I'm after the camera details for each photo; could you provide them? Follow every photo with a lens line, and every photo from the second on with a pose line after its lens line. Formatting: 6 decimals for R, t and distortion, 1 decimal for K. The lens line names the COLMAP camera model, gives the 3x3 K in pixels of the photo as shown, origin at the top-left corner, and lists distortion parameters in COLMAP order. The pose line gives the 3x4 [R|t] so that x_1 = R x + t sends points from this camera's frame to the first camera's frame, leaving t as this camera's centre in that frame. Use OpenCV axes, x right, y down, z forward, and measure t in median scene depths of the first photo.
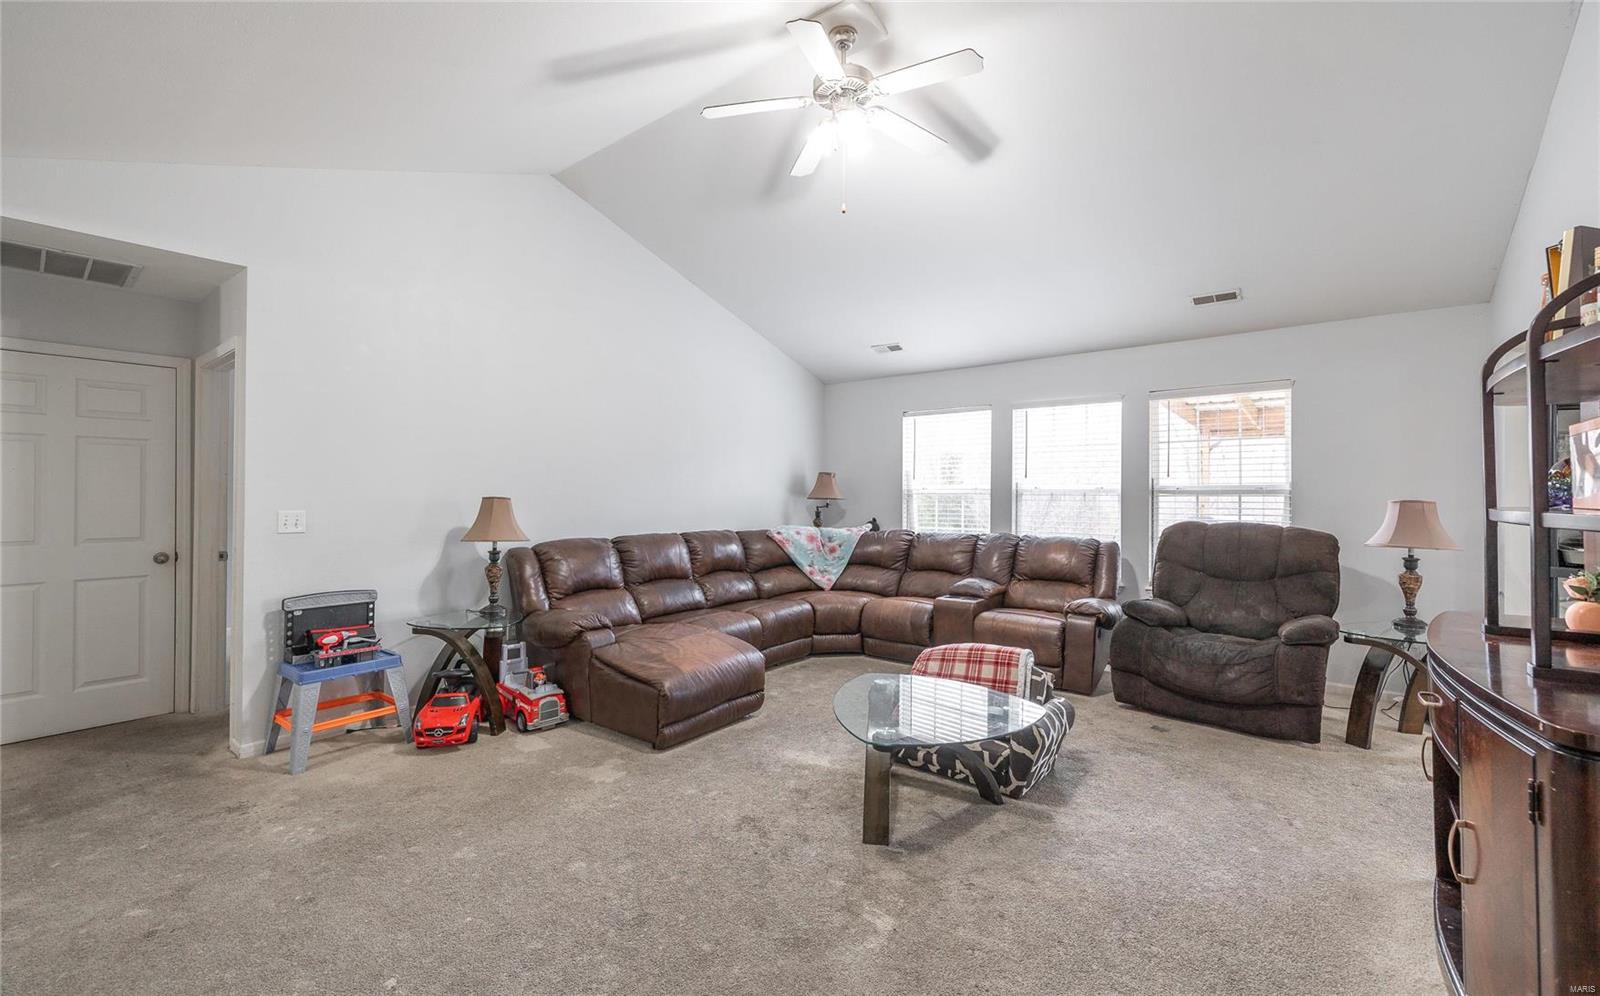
lens RADIAL K [[665.9, 0, 801.8], [0, 665.9, 483.3], [0, 0, 1]] dist [0.000591, 0.000089]
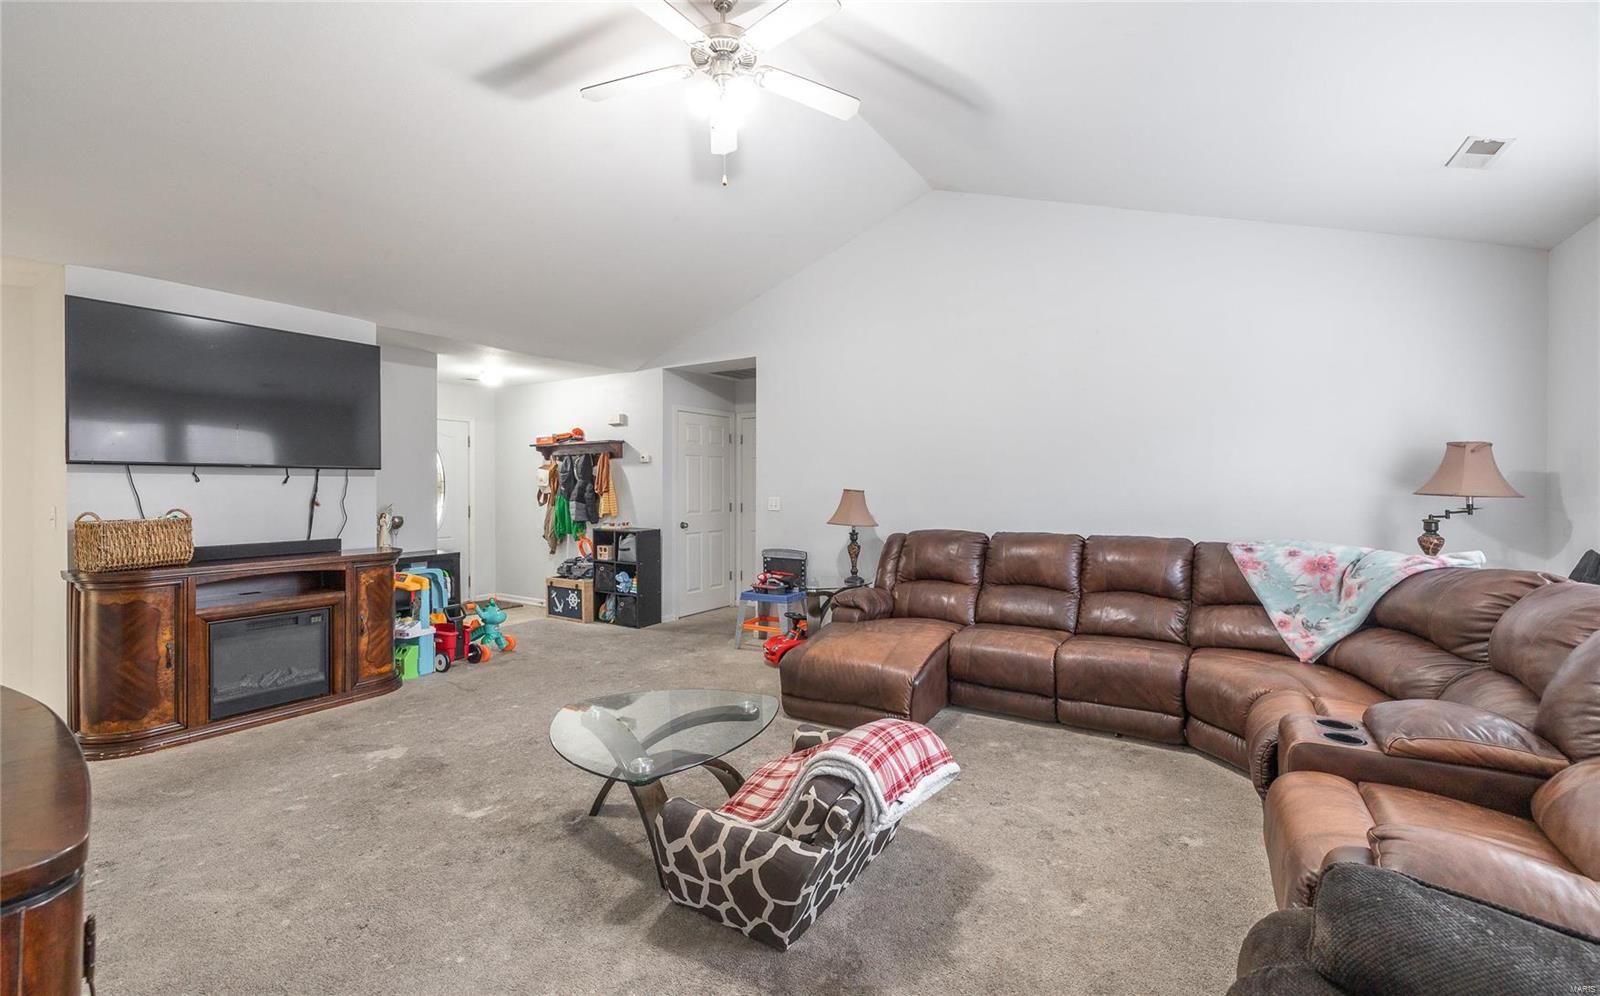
lens RADIAL K [[665.9, 0, 801.8], [0, 665.9, 483.3], [0, 0, 1]] dist [0.000591, 0.000089]
pose [[0.123925, -0.008412, -0.992256, 0.681267], [0.016061, 0.999850, -0.006470, 0.013828], [0.992162, -0.015135, 0.124041, 0.670325]]
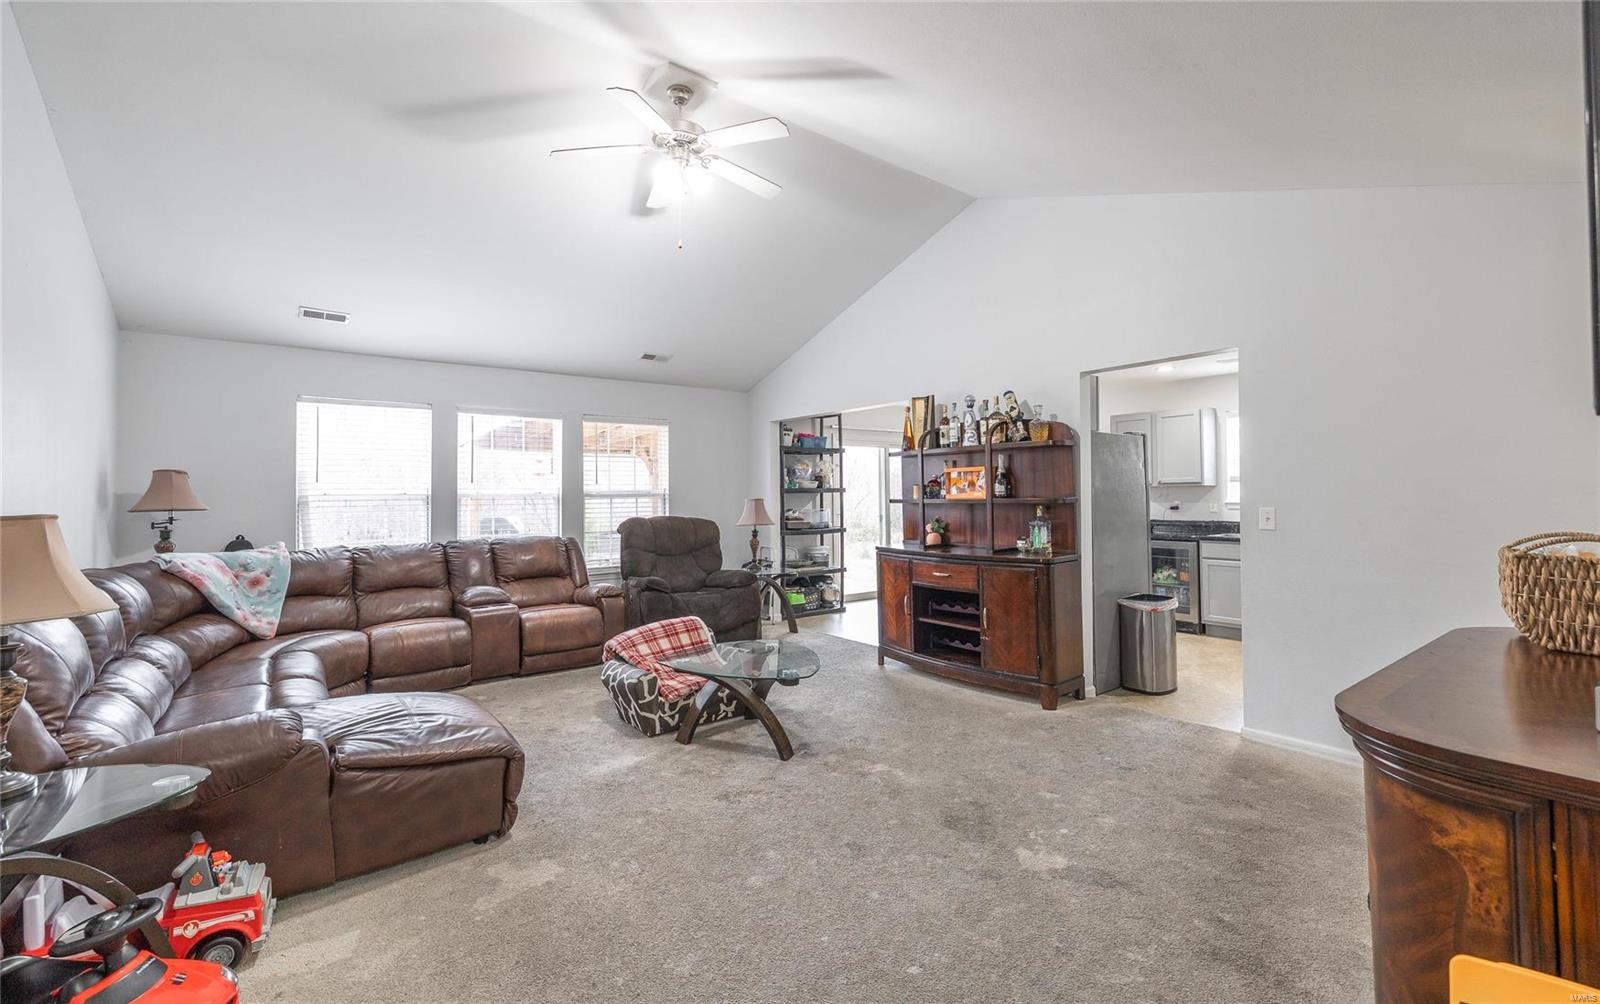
lens RADIAL K [[672.4, 0, 795.8], [0, 672.4, 471.6], [0, 0, 1]] dist [-0.001535, -0.000038]
pose [[0.236724, 0.029071, 0.971142, -0.674042], [-0.003449, 0.999571, -0.029082, 0.003503], [-0.971571, 0.003535, 0.236722, 0.369859]]
